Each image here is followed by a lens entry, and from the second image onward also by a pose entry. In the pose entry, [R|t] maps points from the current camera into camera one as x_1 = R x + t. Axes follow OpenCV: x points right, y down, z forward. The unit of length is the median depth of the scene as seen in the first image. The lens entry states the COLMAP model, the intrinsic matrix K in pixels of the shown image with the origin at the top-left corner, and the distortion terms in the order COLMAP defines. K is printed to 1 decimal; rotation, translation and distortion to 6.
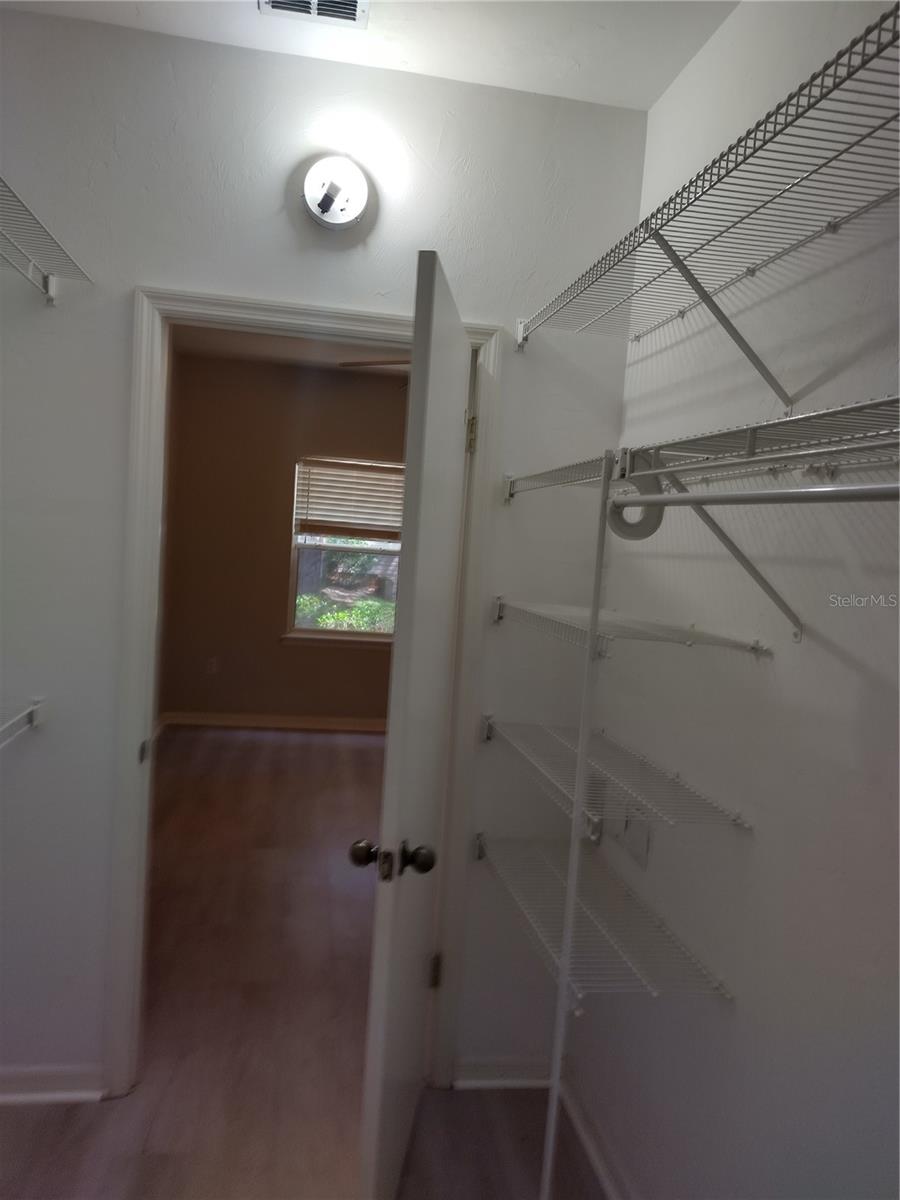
lens RADIAL K [[888.9, 0, 450.0], [0, 888.9, 600.0], [0, 0, 1]] dist [0.002511, -0.010286]
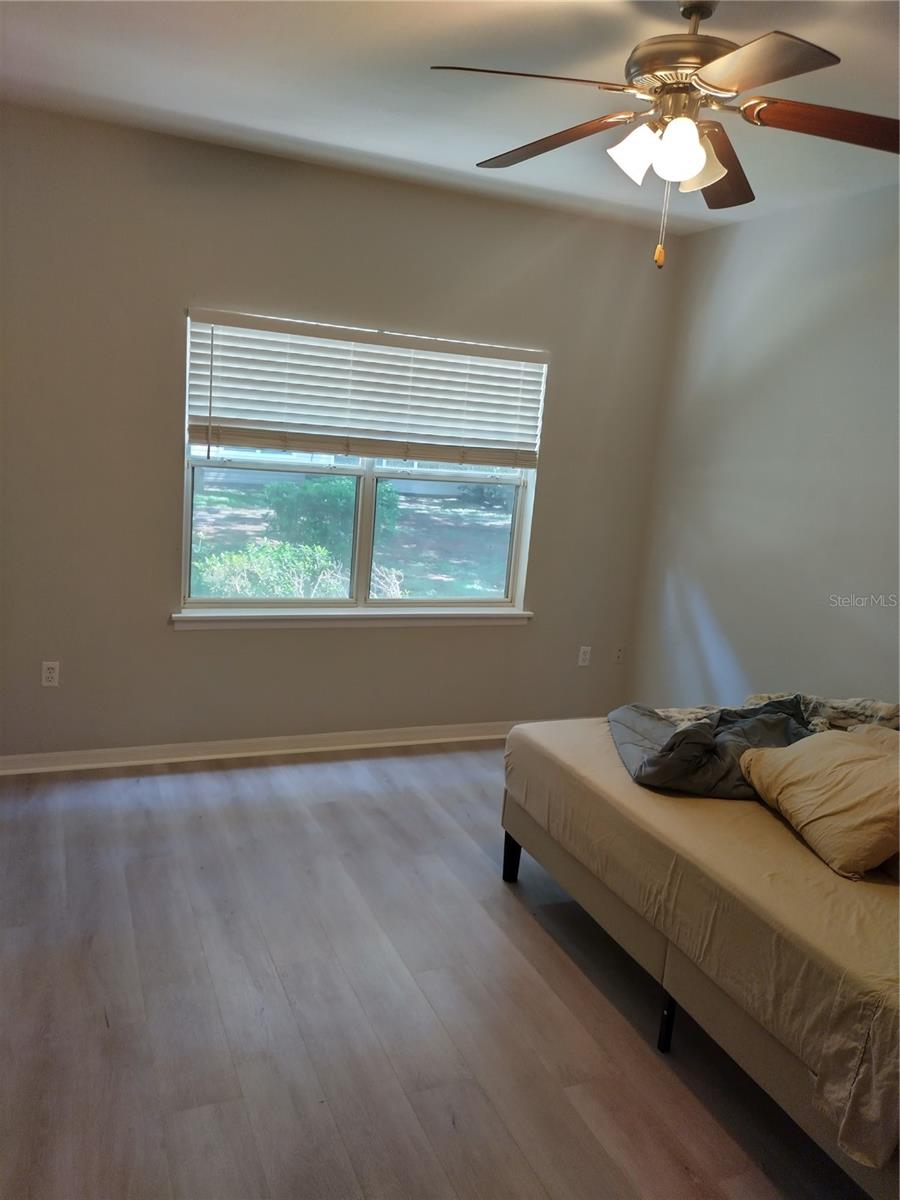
lens RADIAL K [[888.9, 0, 450.0], [0, 888.9, 600.0], [0, 0, 1]] dist [0.002511, -0.010286]
pose [[0.969440, -0.038091, 0.242353, -0.154077], [0.011755, 0.993950, 0.109199, -0.033195], [-0.245047, -0.103013, 0.964023, 0.387345]]
